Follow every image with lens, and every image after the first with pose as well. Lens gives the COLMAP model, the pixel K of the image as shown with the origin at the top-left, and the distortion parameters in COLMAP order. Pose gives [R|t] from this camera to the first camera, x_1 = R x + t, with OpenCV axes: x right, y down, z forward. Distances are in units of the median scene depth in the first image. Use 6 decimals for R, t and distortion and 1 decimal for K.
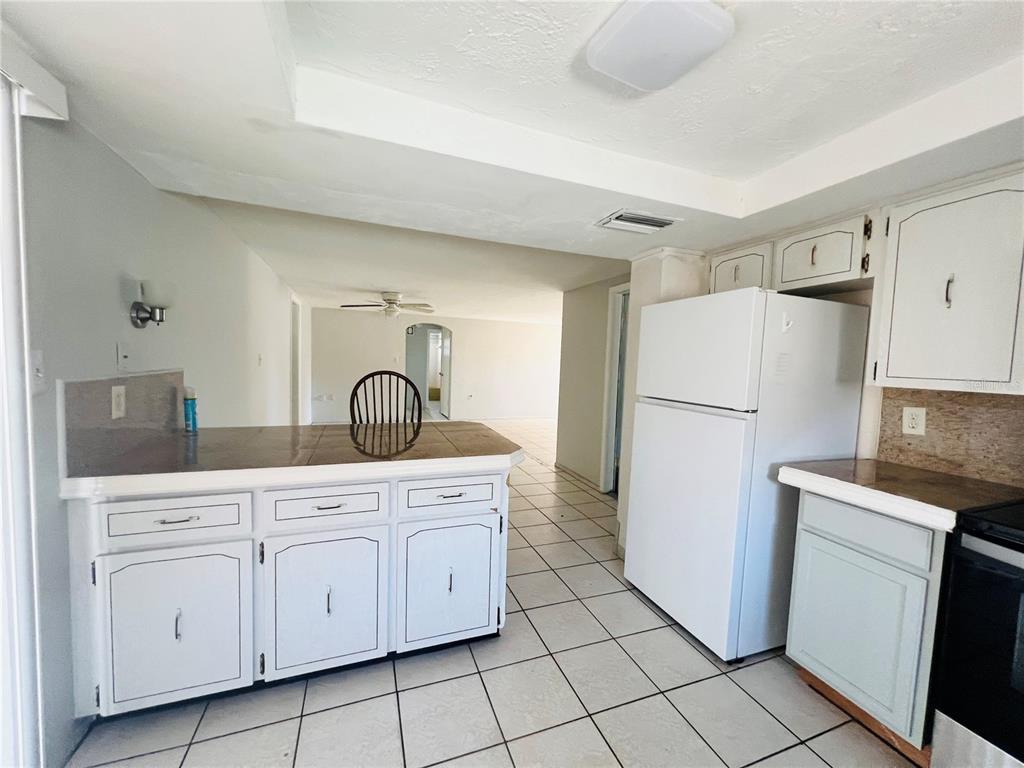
lens RADIAL K [[404.7, 0, 512.0], [0, 404.7, 386.2], [0, 0, 1]] dist [-0.009587, -0.000185]
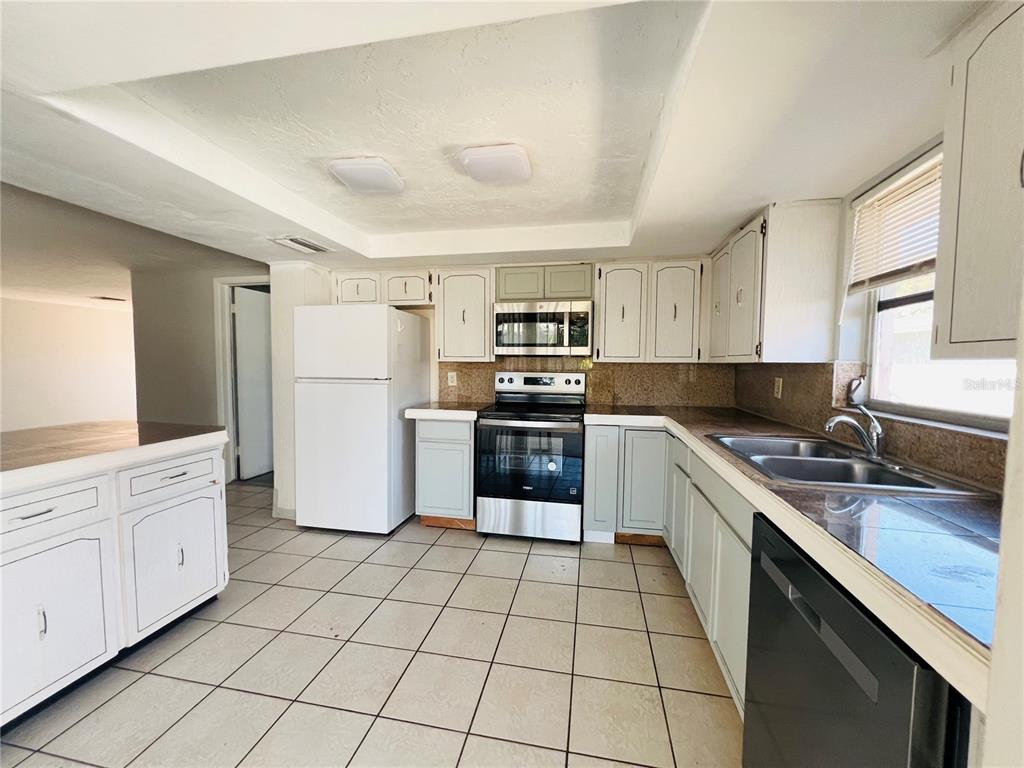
lens RADIAL K [[404.7, 0, 512.0], [0, 404.7, 386.2], [0, 0, 1]] dist [-0.009587, -0.000185]
pose [[0.520972, -0.078583, 0.849948, -0.545531], [0.063937, 0.996548, 0.052947, 0.035749], [-0.851175, 0.026759, 0.524199, -0.299877]]
